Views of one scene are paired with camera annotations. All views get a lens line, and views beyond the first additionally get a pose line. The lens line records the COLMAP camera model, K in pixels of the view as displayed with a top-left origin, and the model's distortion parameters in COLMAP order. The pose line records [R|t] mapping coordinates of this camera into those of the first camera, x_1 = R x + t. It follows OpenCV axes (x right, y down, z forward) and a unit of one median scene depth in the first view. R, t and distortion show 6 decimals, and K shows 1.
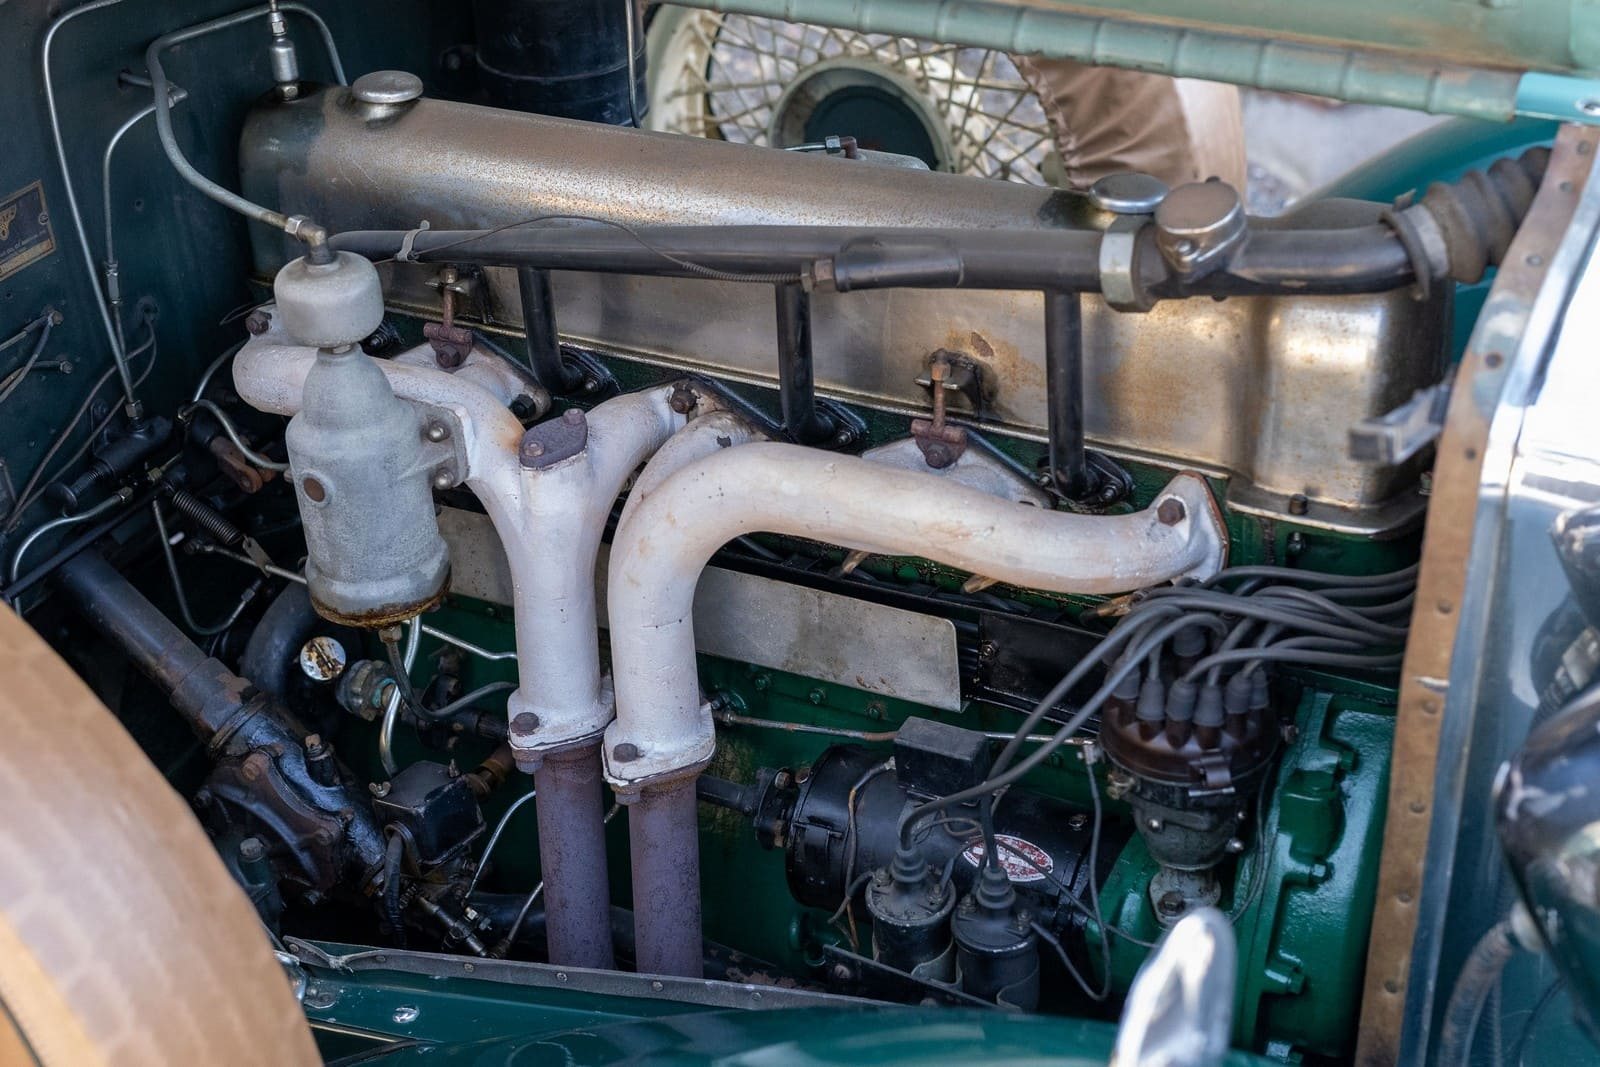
lens RADIAL K [[2462.7, 0, 800.0], [0, 2462.7, 533.5], [0, 0, 1]] dist [-0.015619, 0.059690]
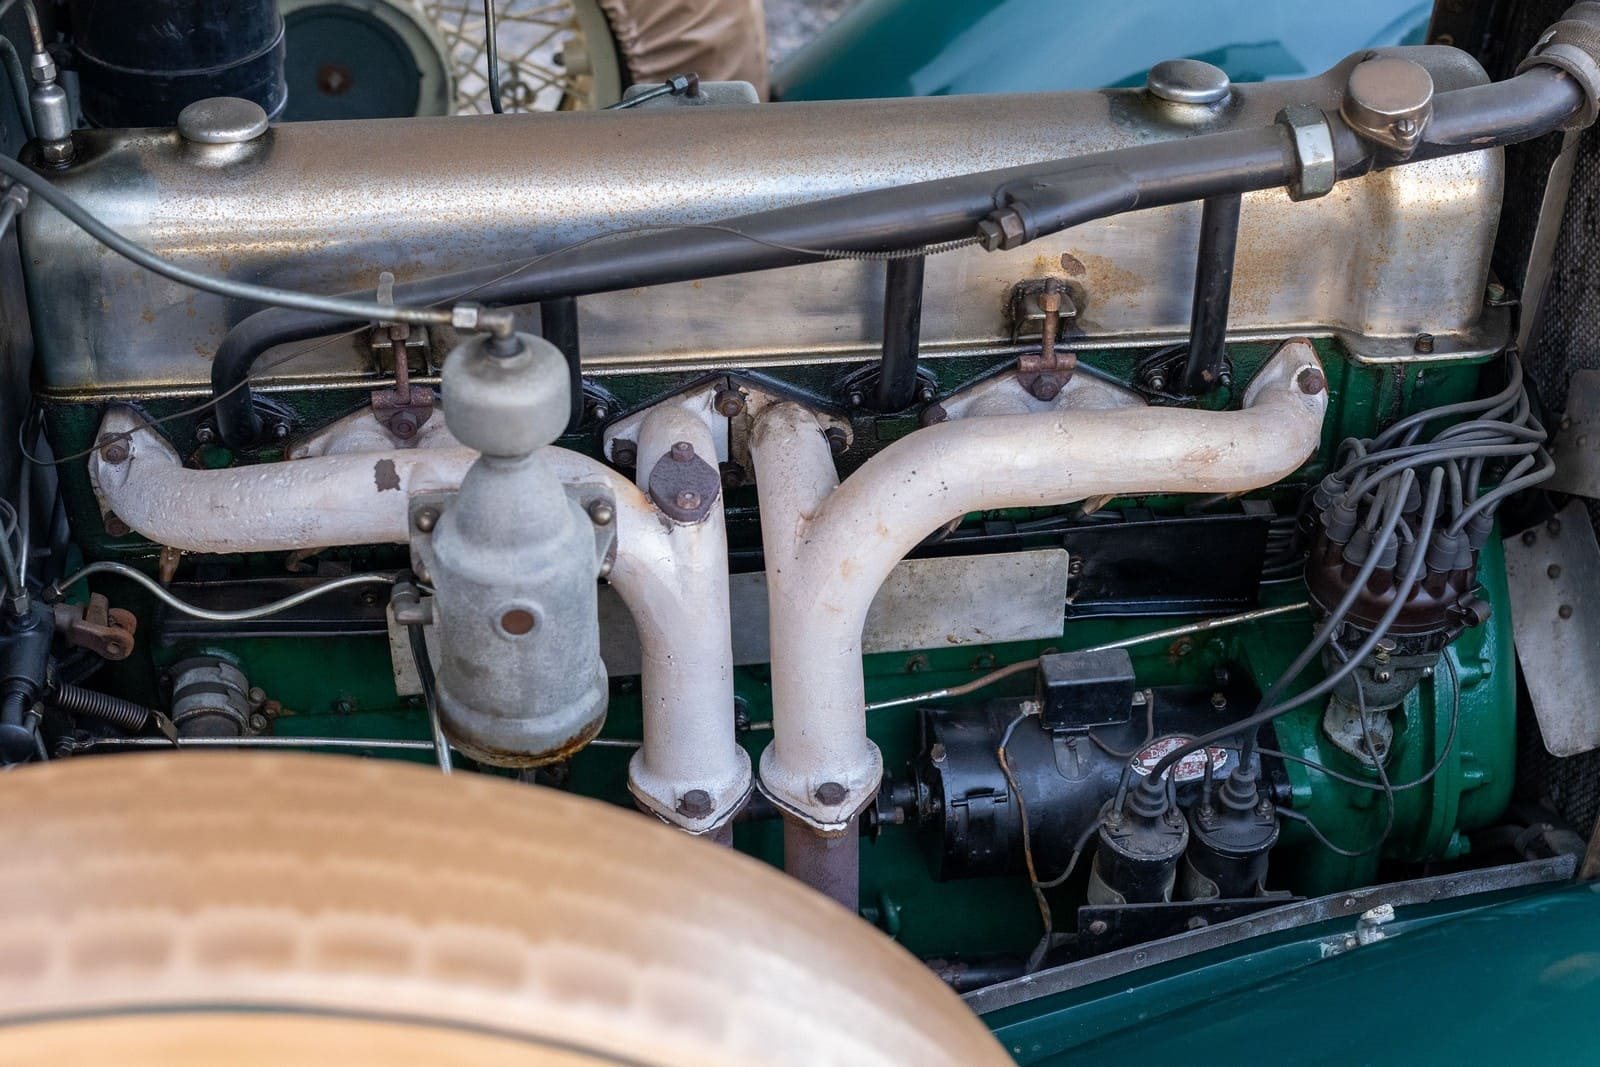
lens RADIAL K [[2462.7, 0, 800.0], [0, 2462.7, 533.5], [0, 0, 1]] dist [-0.015619, 0.059690]
pose [[0.791982, -0.289446, 0.537574, -0.540759], [0.238673, 0.957193, 0.163756, -0.154028], [-0.561961, -0.001388, 0.827162, 0.257999]]
